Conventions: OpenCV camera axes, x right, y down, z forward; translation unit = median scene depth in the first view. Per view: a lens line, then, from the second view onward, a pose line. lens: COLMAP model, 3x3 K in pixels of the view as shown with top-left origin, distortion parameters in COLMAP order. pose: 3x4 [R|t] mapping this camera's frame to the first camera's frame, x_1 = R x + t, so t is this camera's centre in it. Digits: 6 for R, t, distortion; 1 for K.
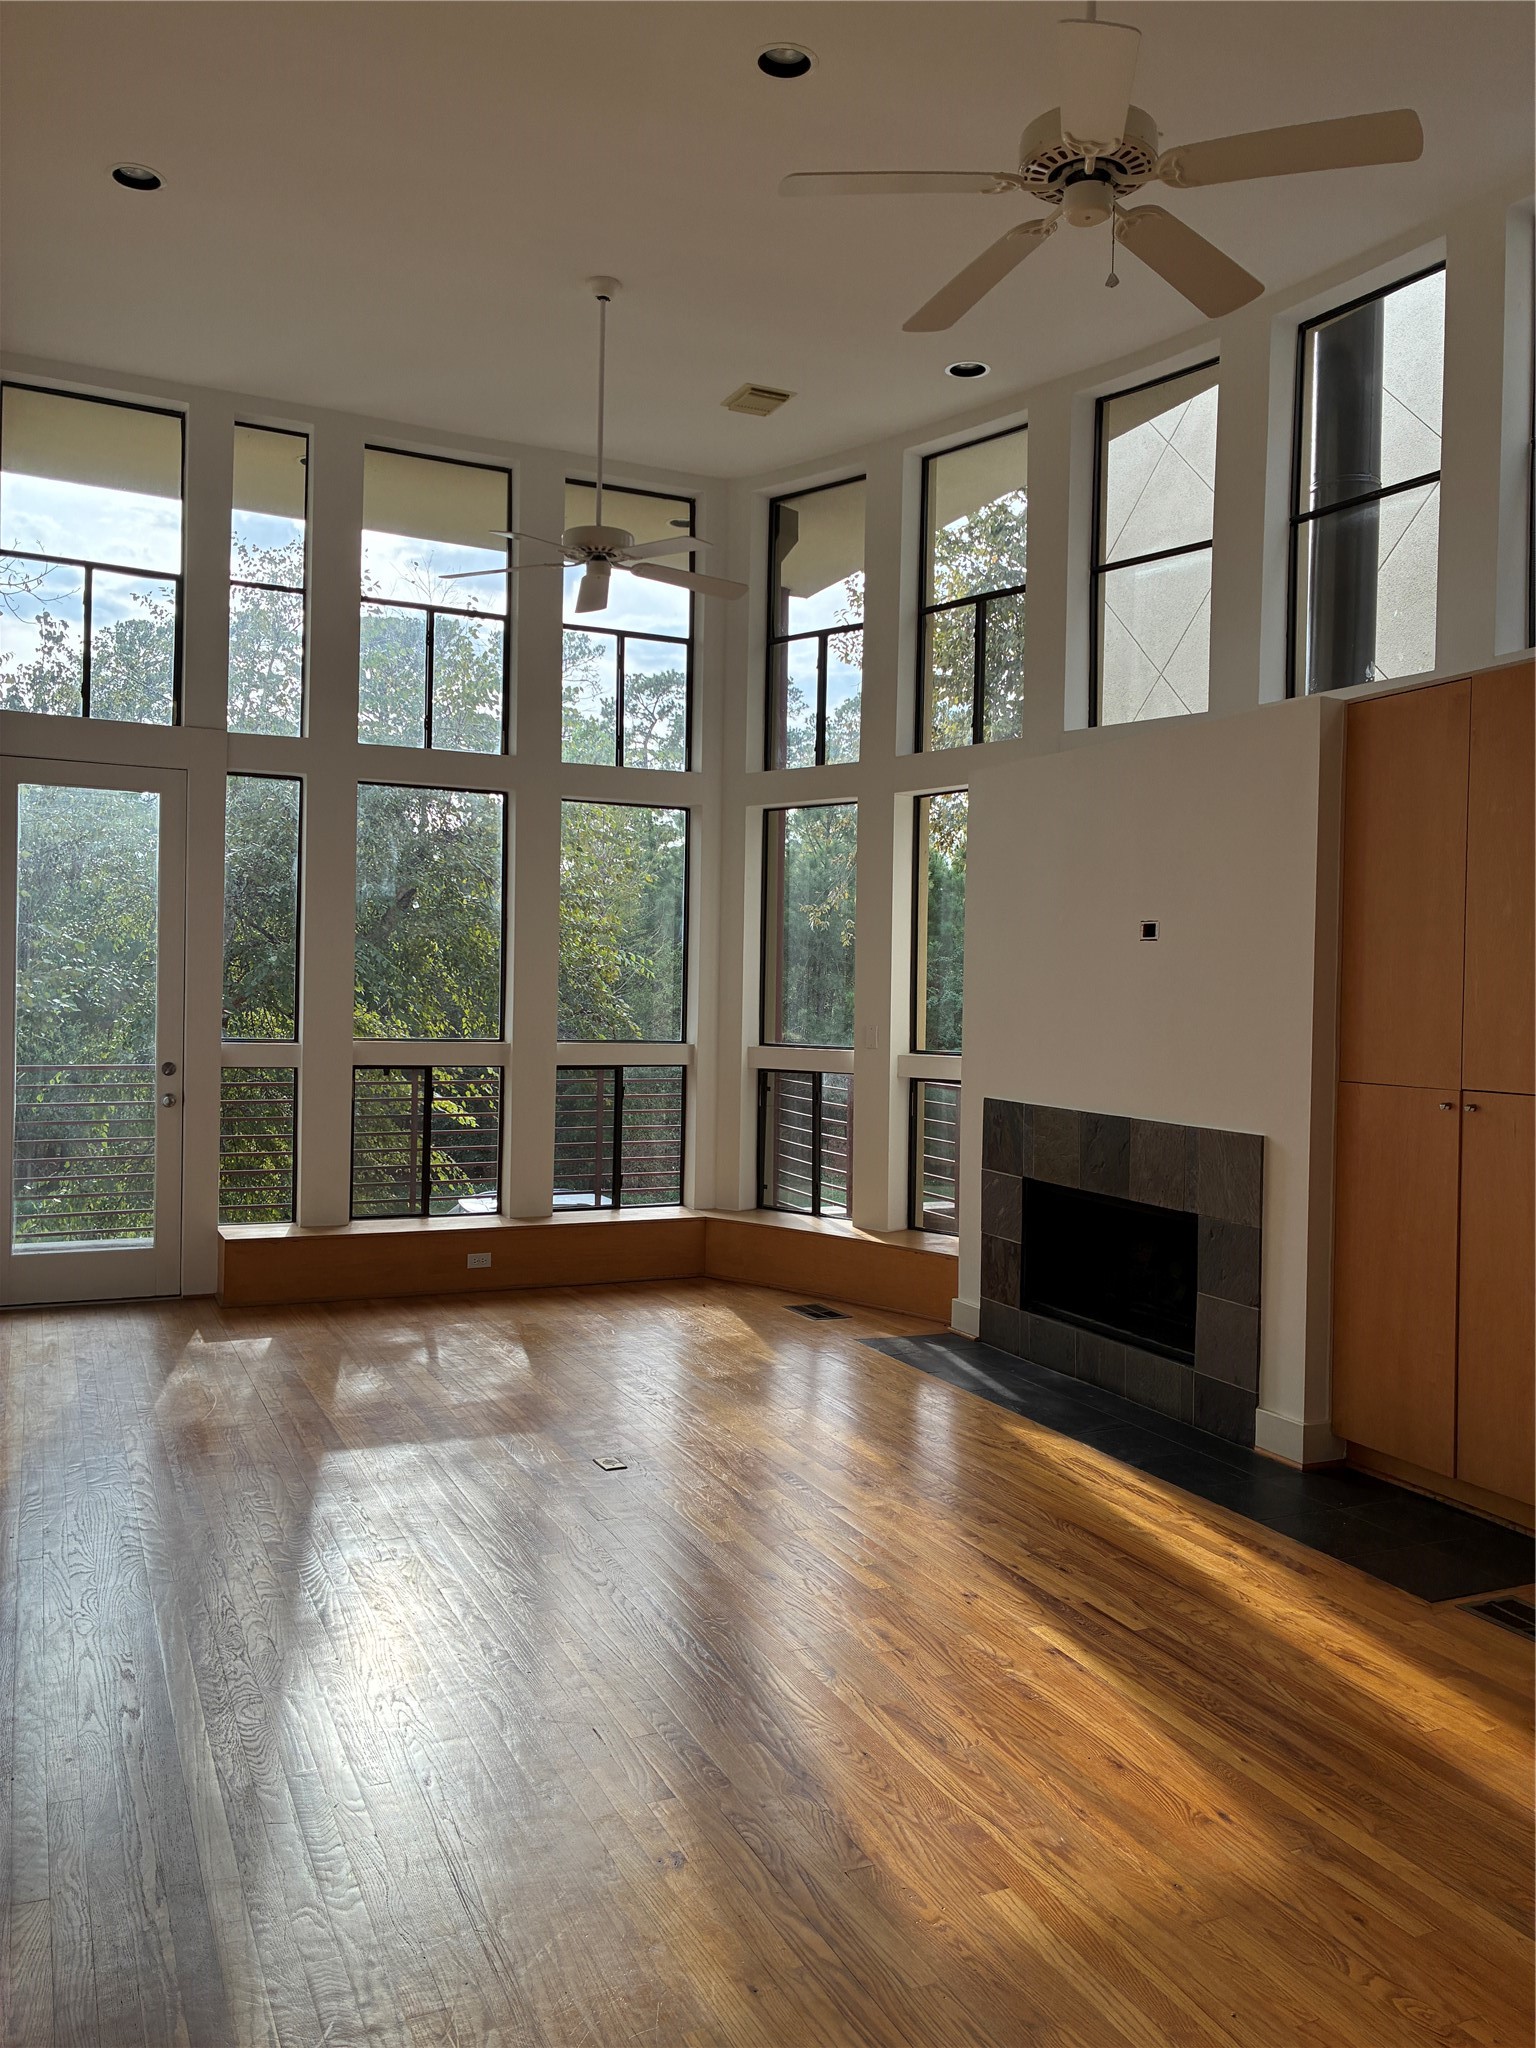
lens RADIAL K [[1551.6, 0, 766.5], [0, 1551.6, 1024.6], [0, 0, 1]] dist [0.037444, -0.000724]
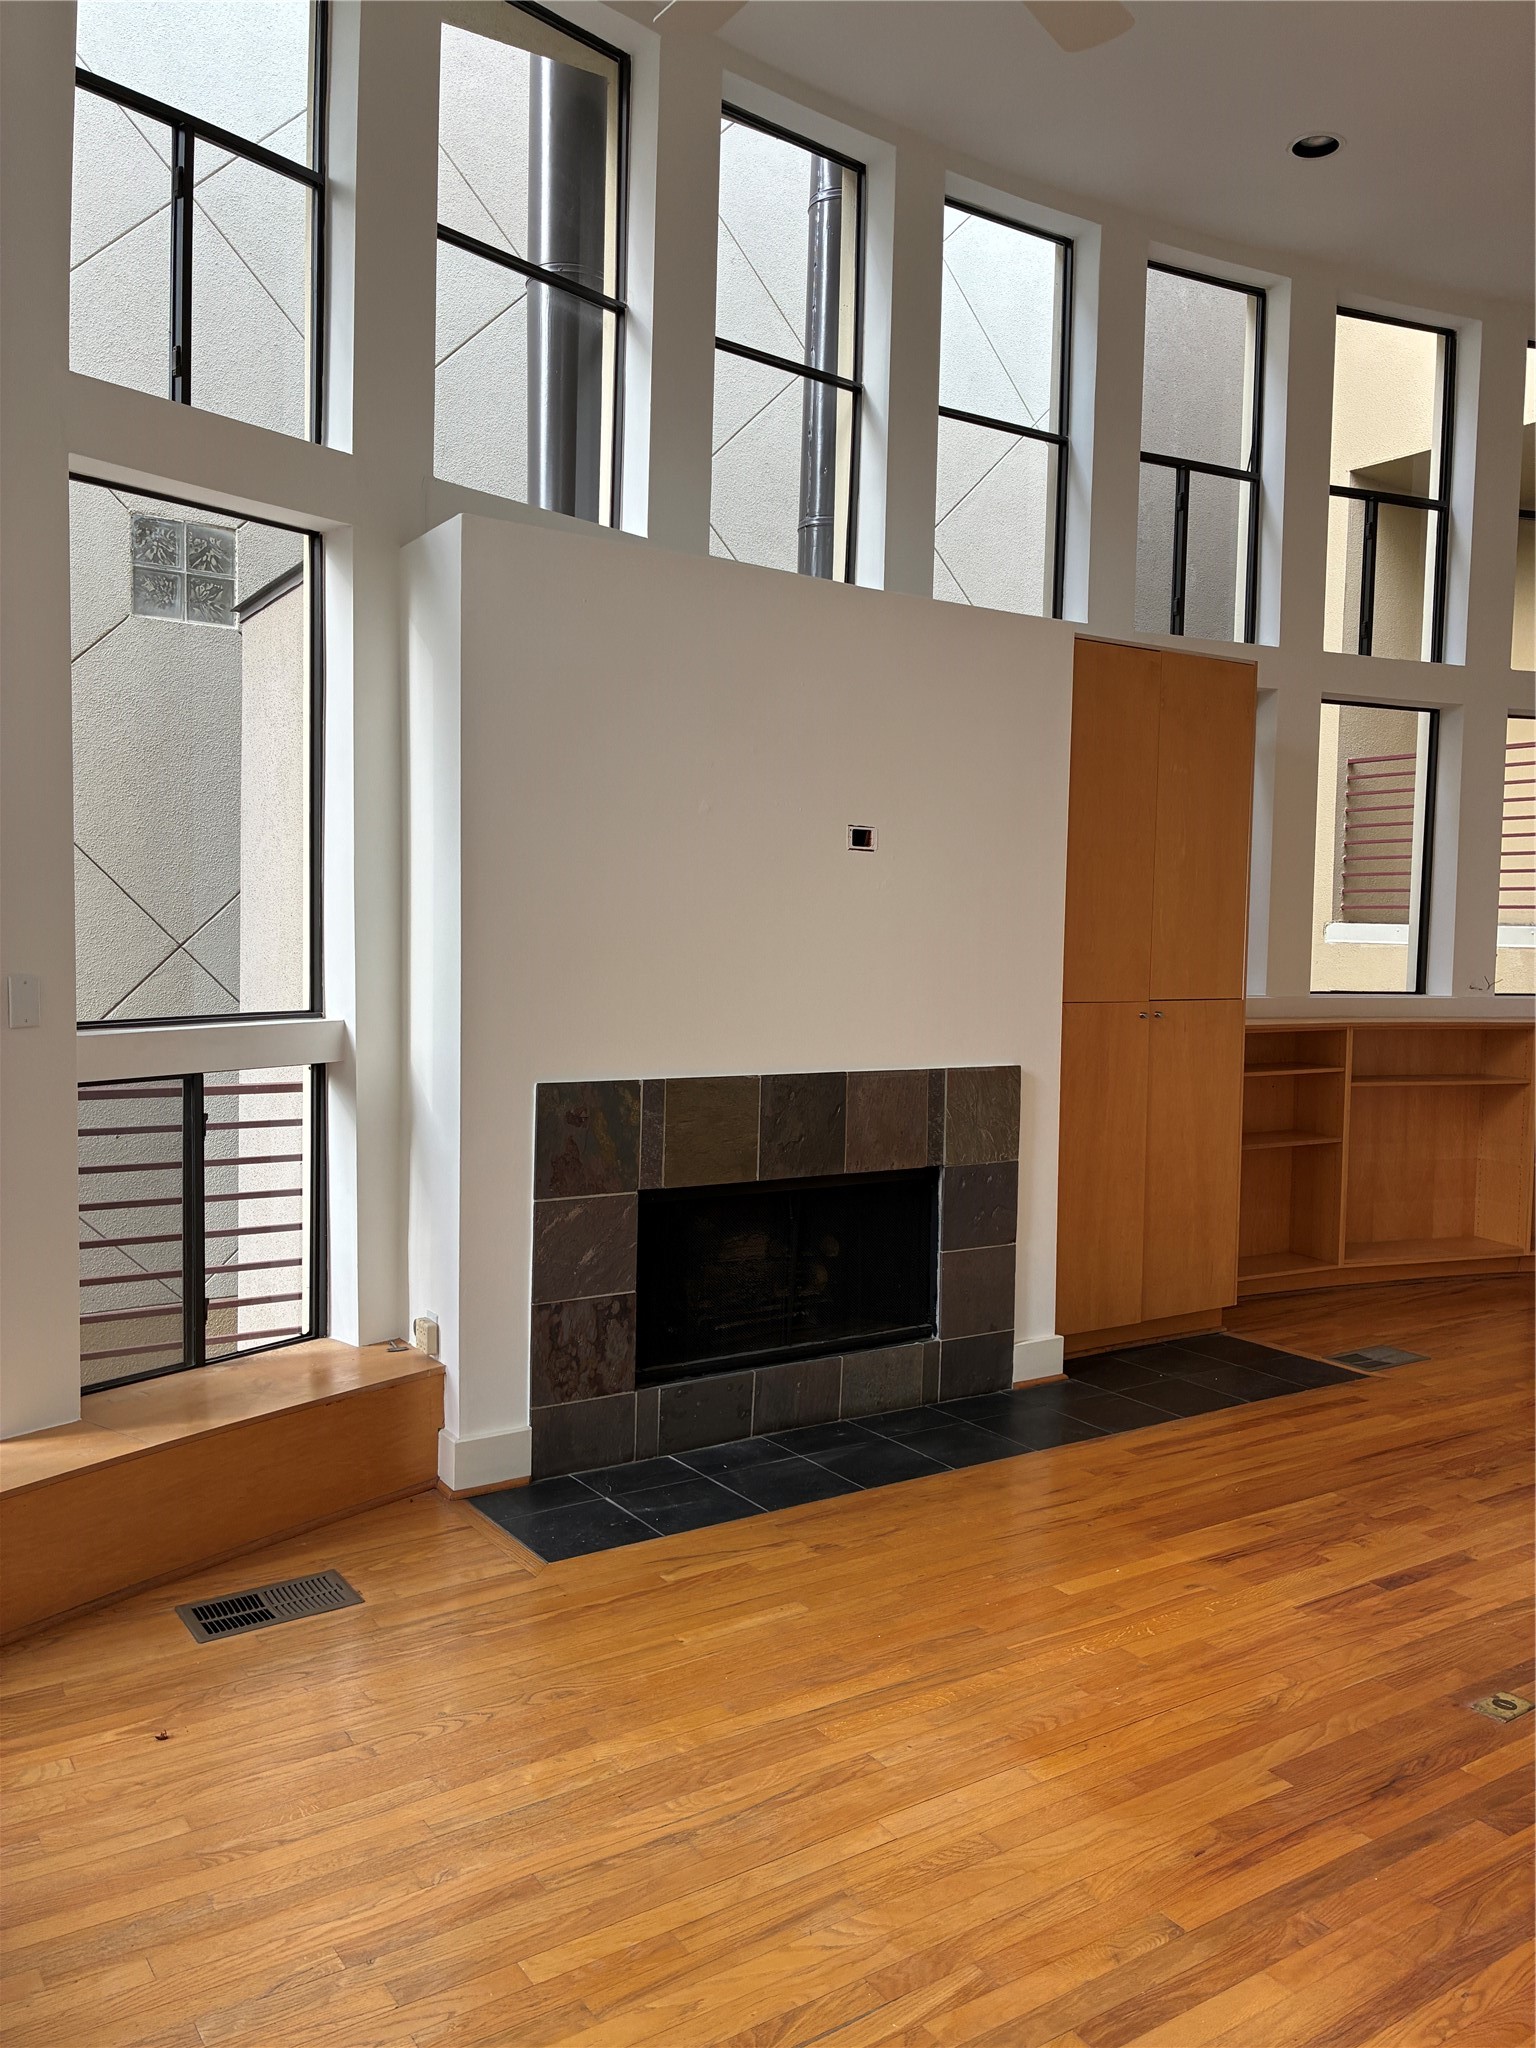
lens RADIAL K [[1551.6, 0, 765.2], [0, 1551.6, 1016.2], [0, 0, 1]] dist [0.037444, -0.000724]
pose [[-0.134736, -0.069666, 0.988429, -0.551800], [0.006922, 0.997435, 0.071244, -0.025934], [-0.990857, 0.016441, -0.133908, 1.159147]]
